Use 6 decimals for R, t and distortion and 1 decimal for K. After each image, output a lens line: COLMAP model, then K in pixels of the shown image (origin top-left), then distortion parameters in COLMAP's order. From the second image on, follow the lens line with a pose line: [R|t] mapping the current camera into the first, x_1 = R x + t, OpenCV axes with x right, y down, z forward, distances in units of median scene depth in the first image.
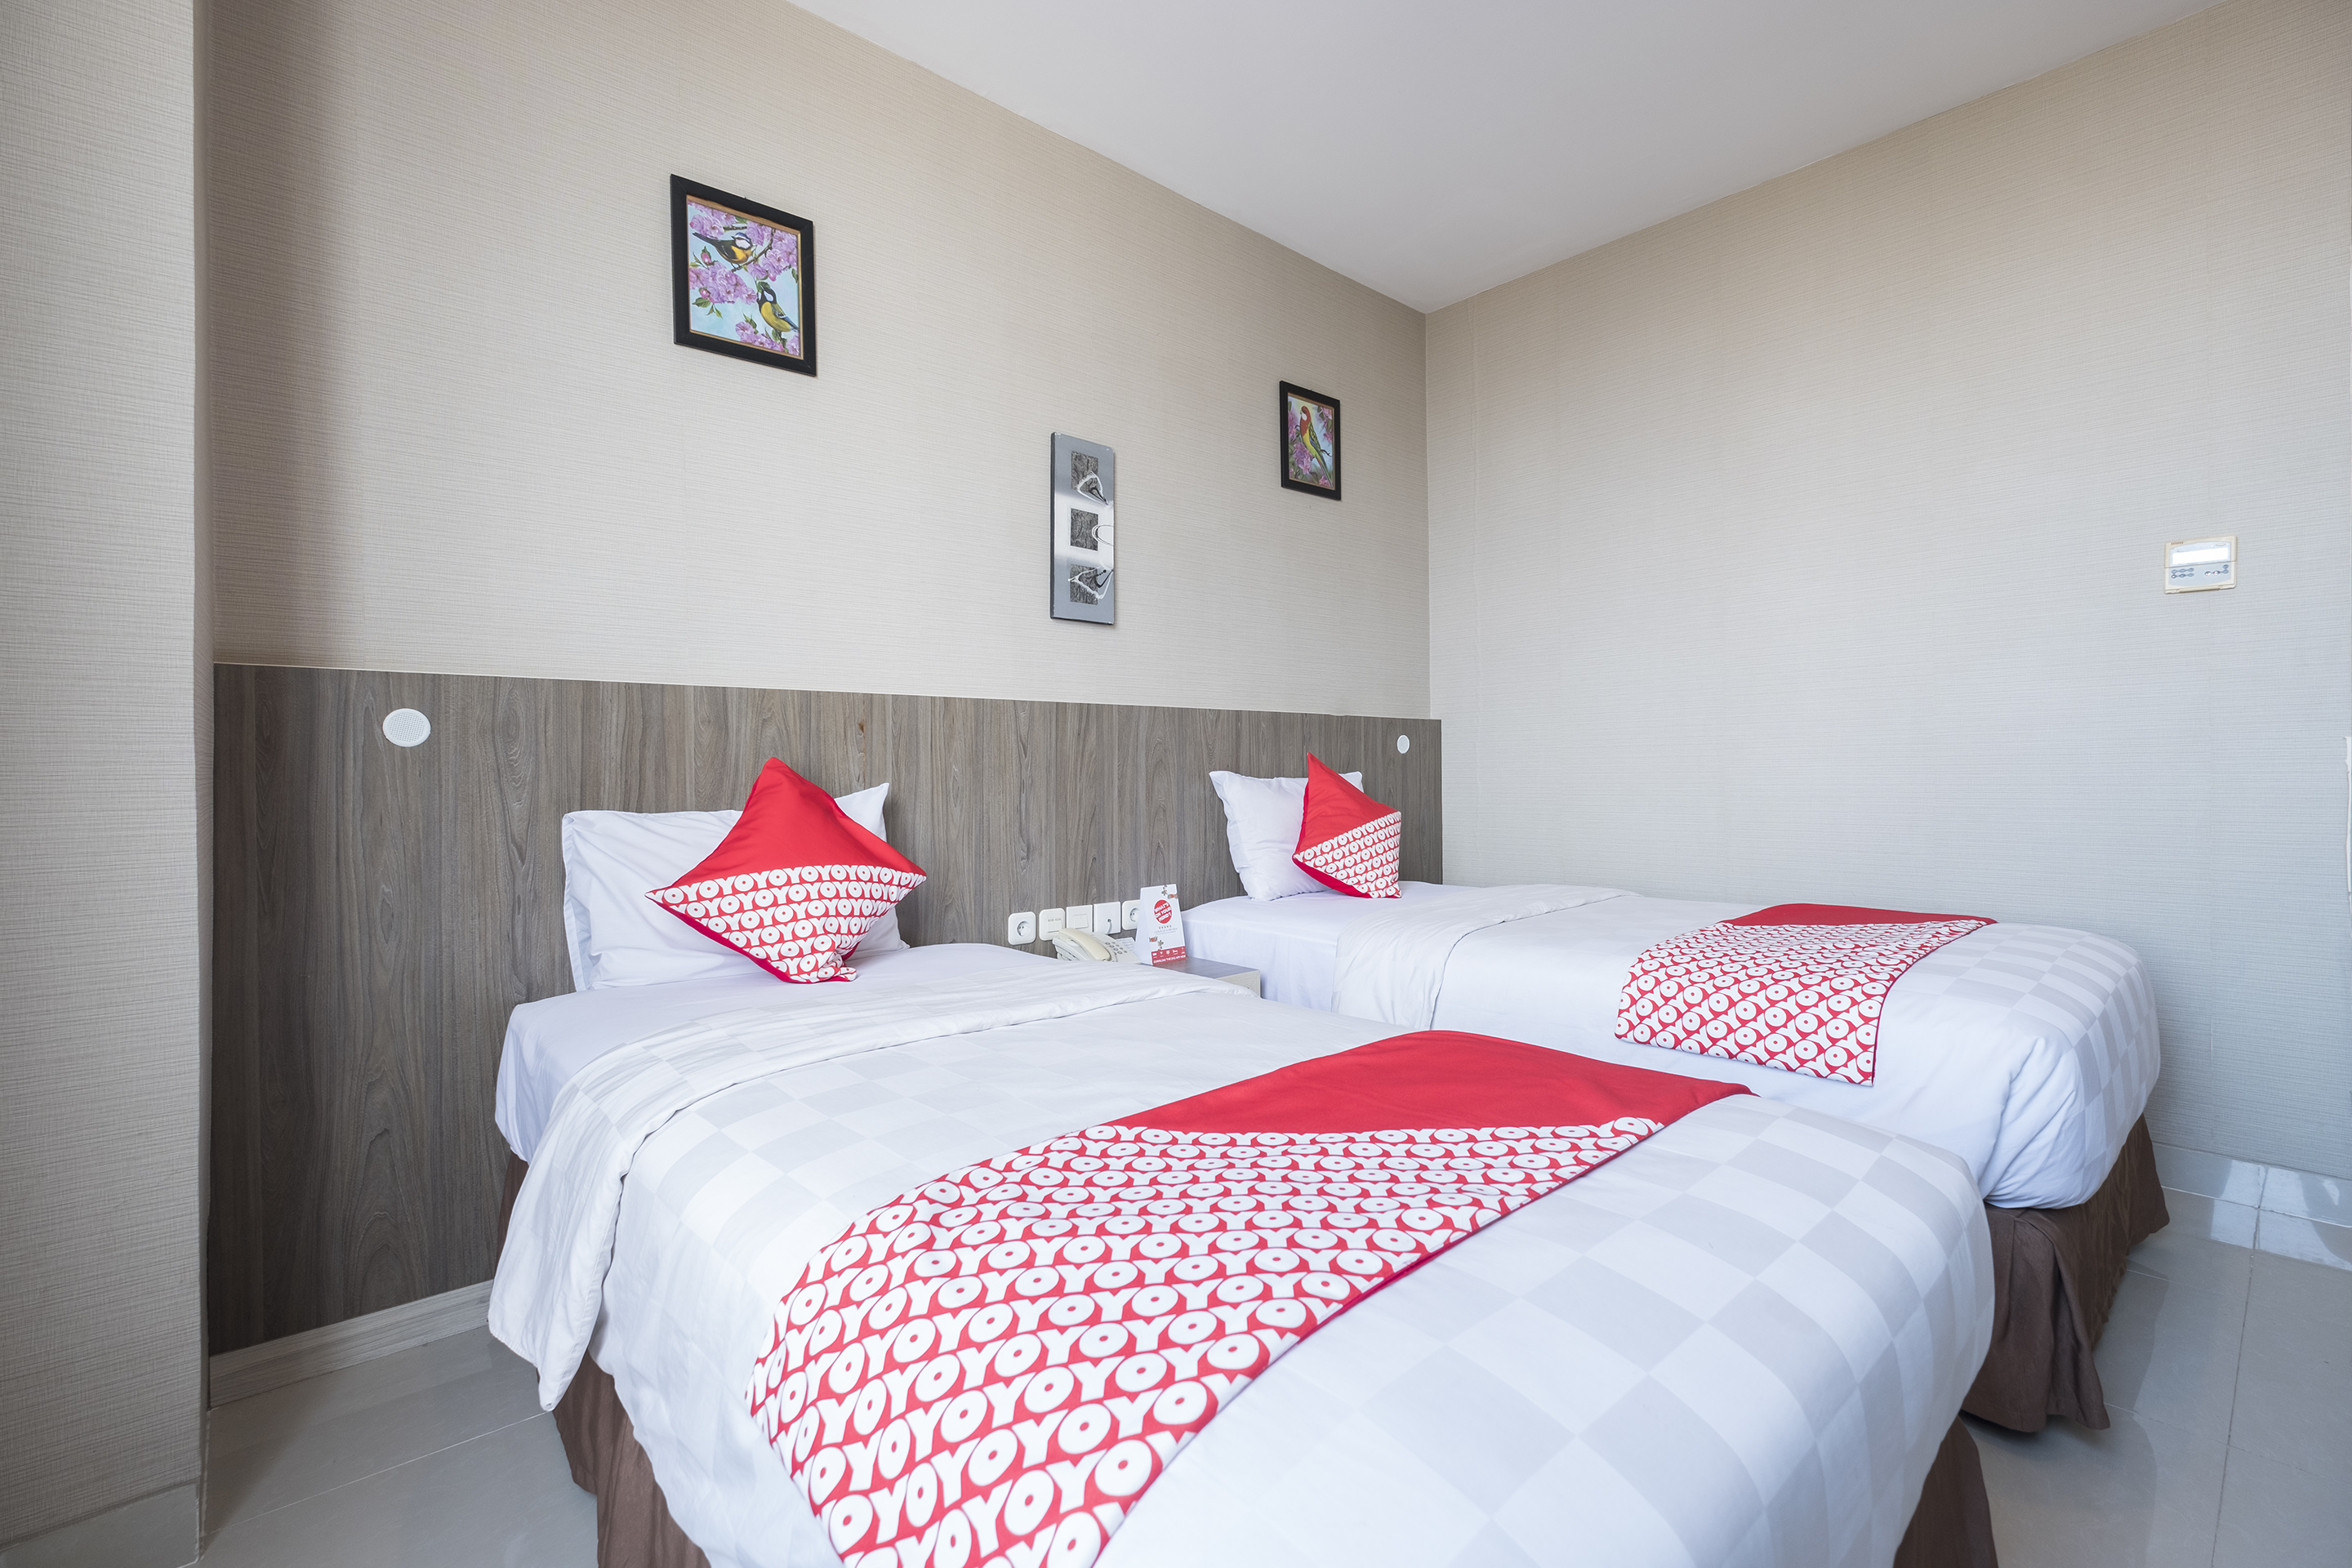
lens RADIAL K [[1016.6, 0, 1222.6], [0, 1016.6, 773.5], [0, 0, 1]] dist [-0.000892, -0.000177]
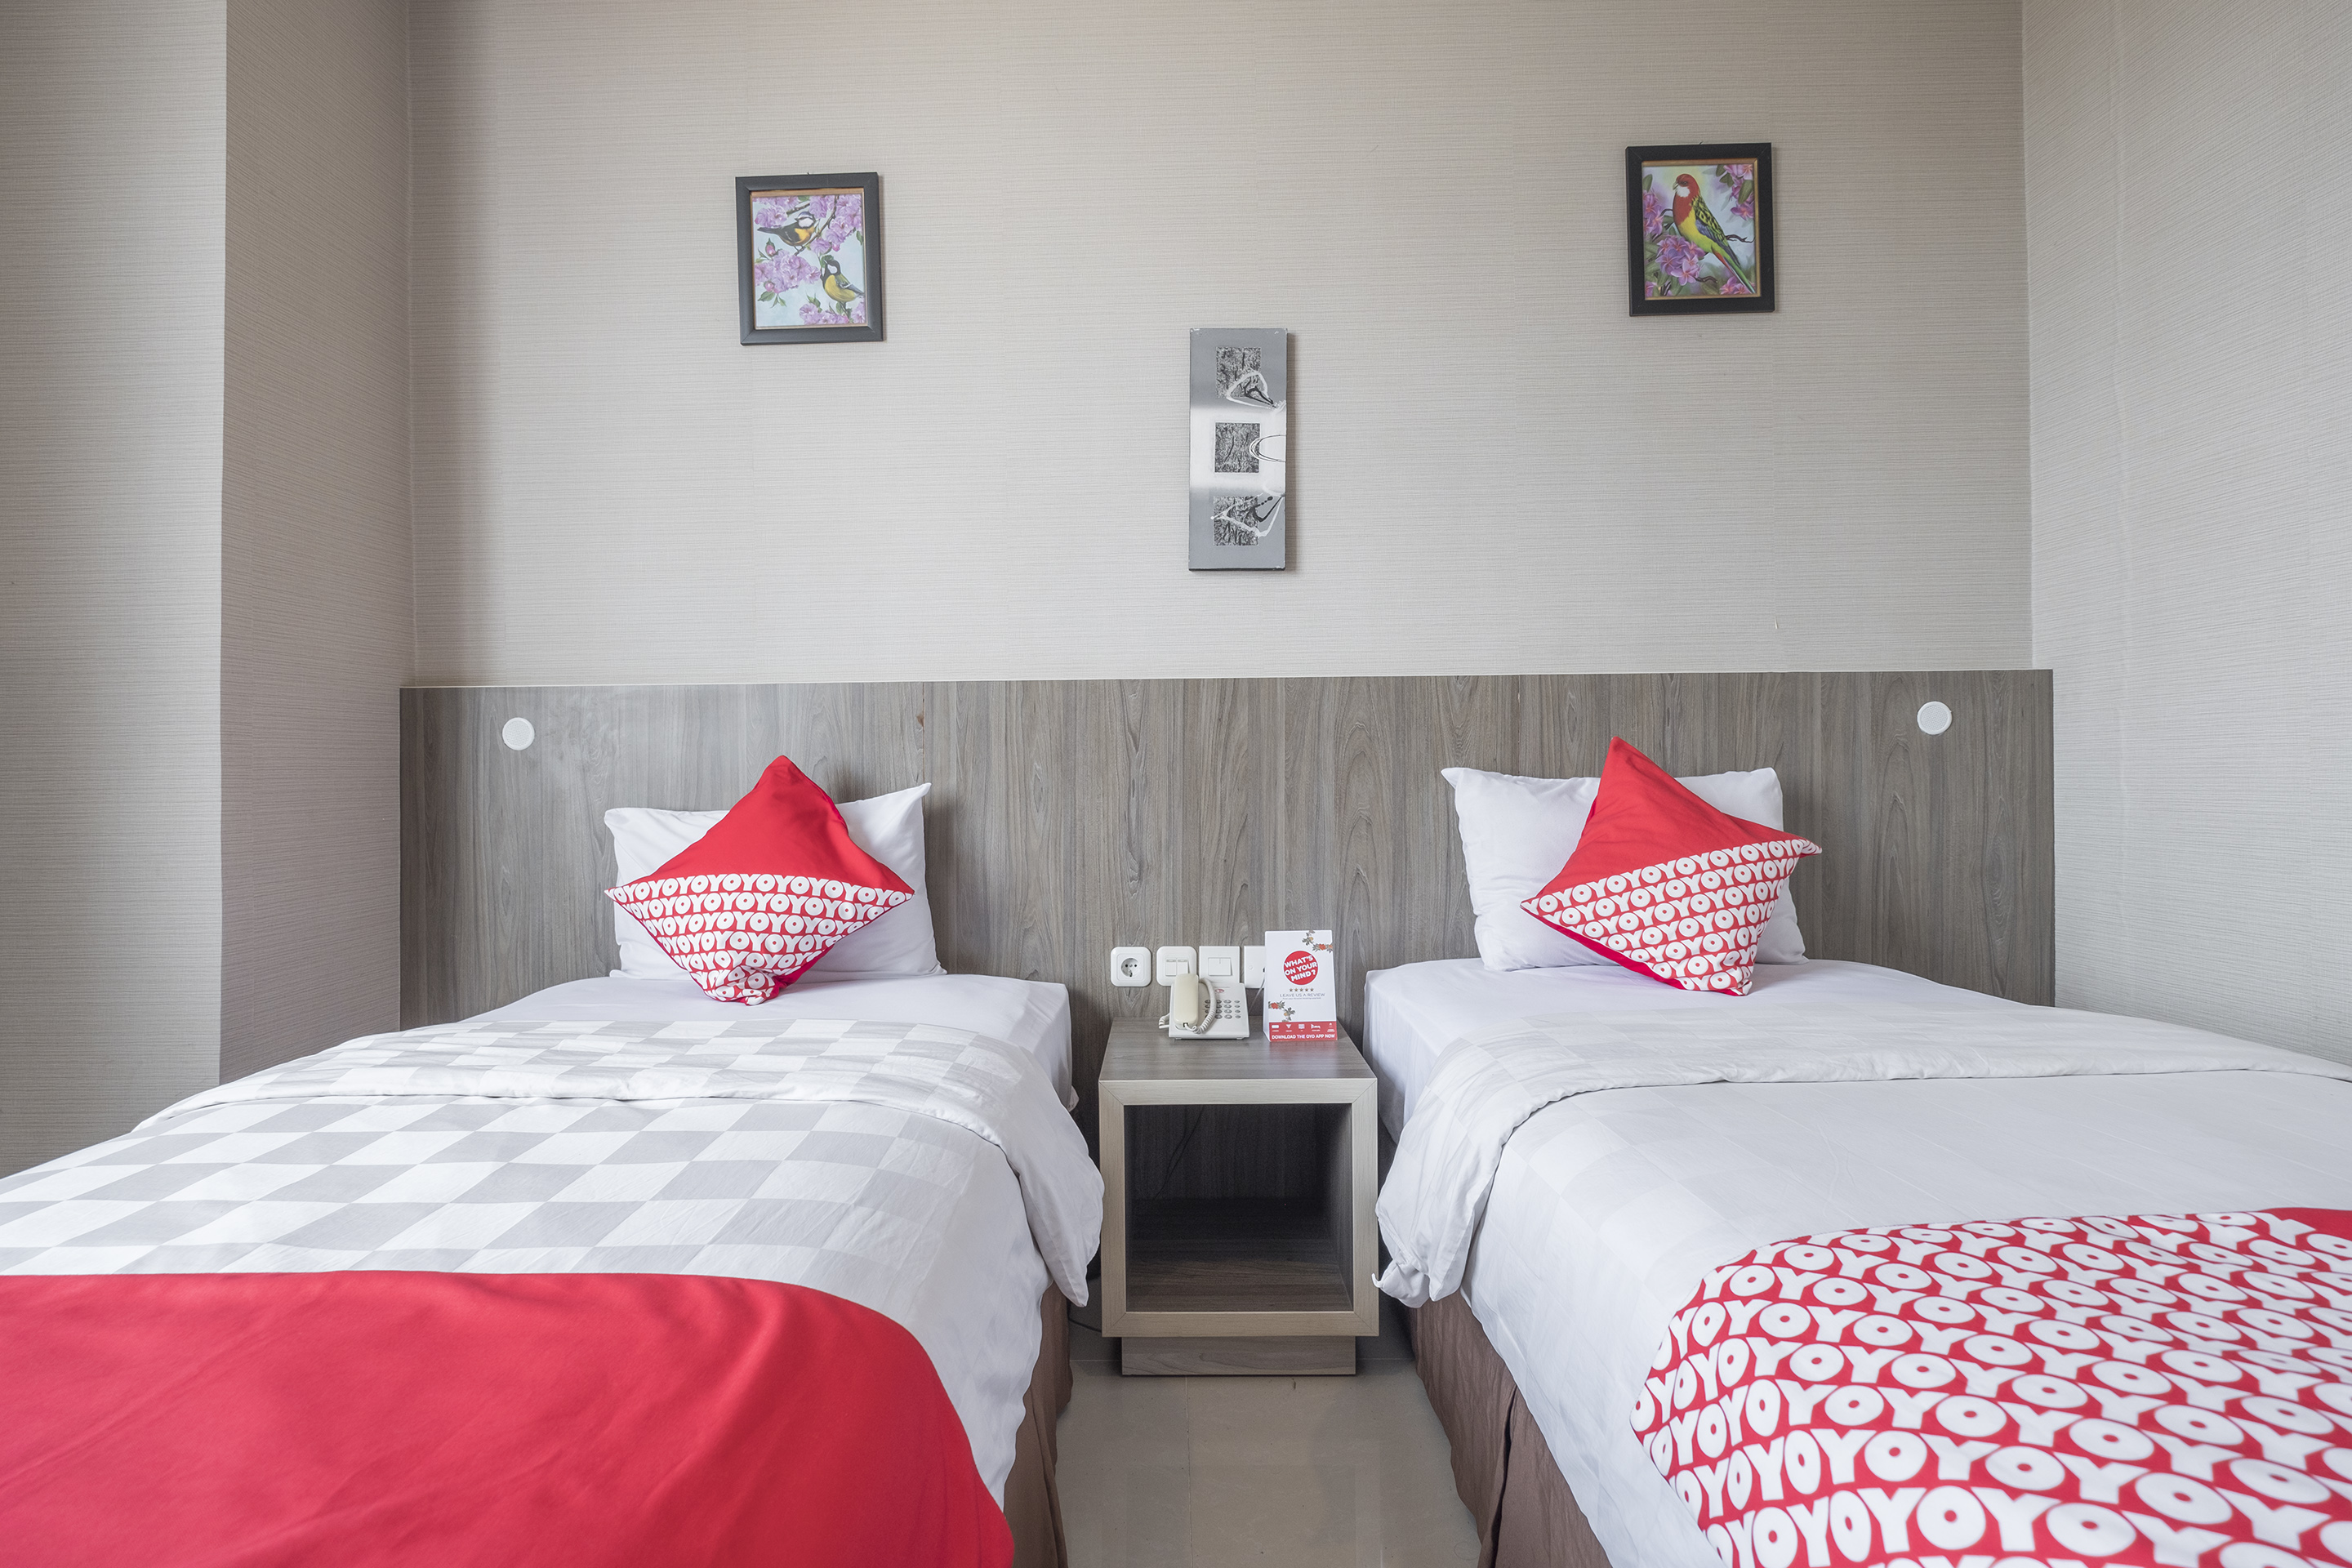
lens RADIAL K [[1072.9, 0, 1173.1], [0, 1072.9, 773.8], [0, 0, 1]] dist [0.000151, 0.000190]
pose [[0.726964, 0.002439, -0.686672, 0.400299], [0.001756, 0.999984, 0.005411, -0.002852], [0.686674, -0.005140, 0.726948, 0.413233]]
